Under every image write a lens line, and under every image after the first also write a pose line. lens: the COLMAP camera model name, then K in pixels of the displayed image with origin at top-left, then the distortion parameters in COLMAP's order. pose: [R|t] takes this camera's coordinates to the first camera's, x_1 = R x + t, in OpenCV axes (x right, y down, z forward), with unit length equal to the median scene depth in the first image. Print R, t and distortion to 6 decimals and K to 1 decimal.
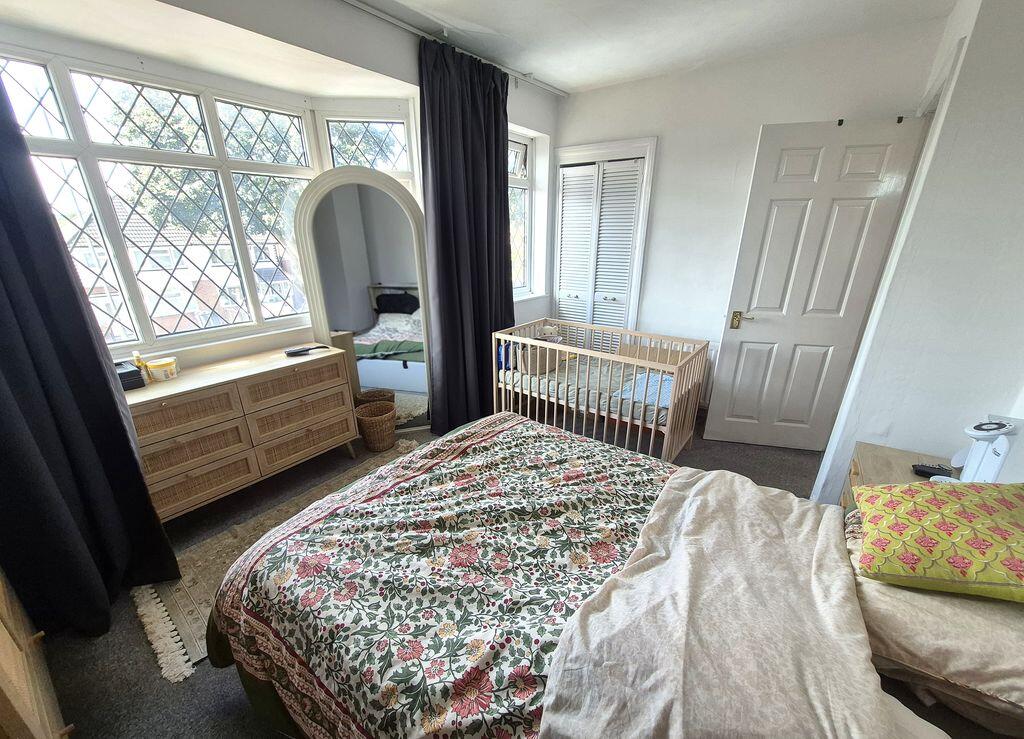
lens RADIAL K [[408.3, 0, 513.2], [0, 408.3, 389.8], [0, 0, 1]] dist [-0.001964, -0.000190]
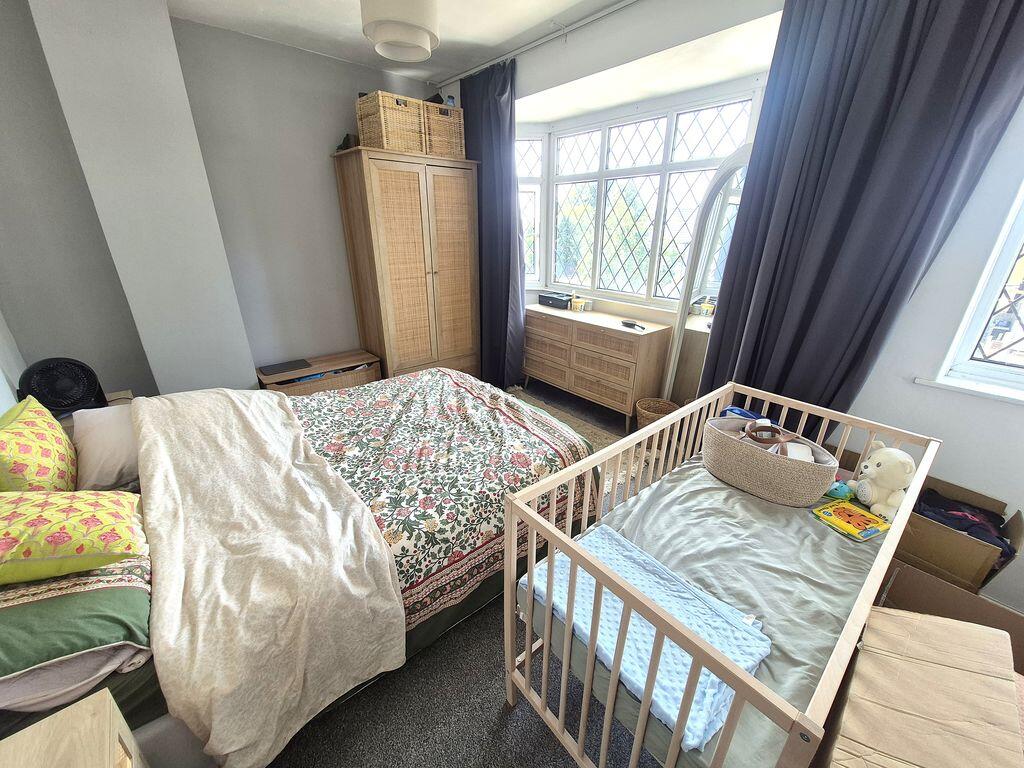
lens RADIAL K [[396.0, 0, 512.0], [0, 396.0, 384.0], [0, 0, 1]] dist [0.000460, -0.000069]
pose [[-0.229453, 0.361834, -0.903564, 0.901588], [-0.361545, 0.830225, 0.424277, -0.423983], [0.903679, 0.424031, -0.059679, 1.131874]]
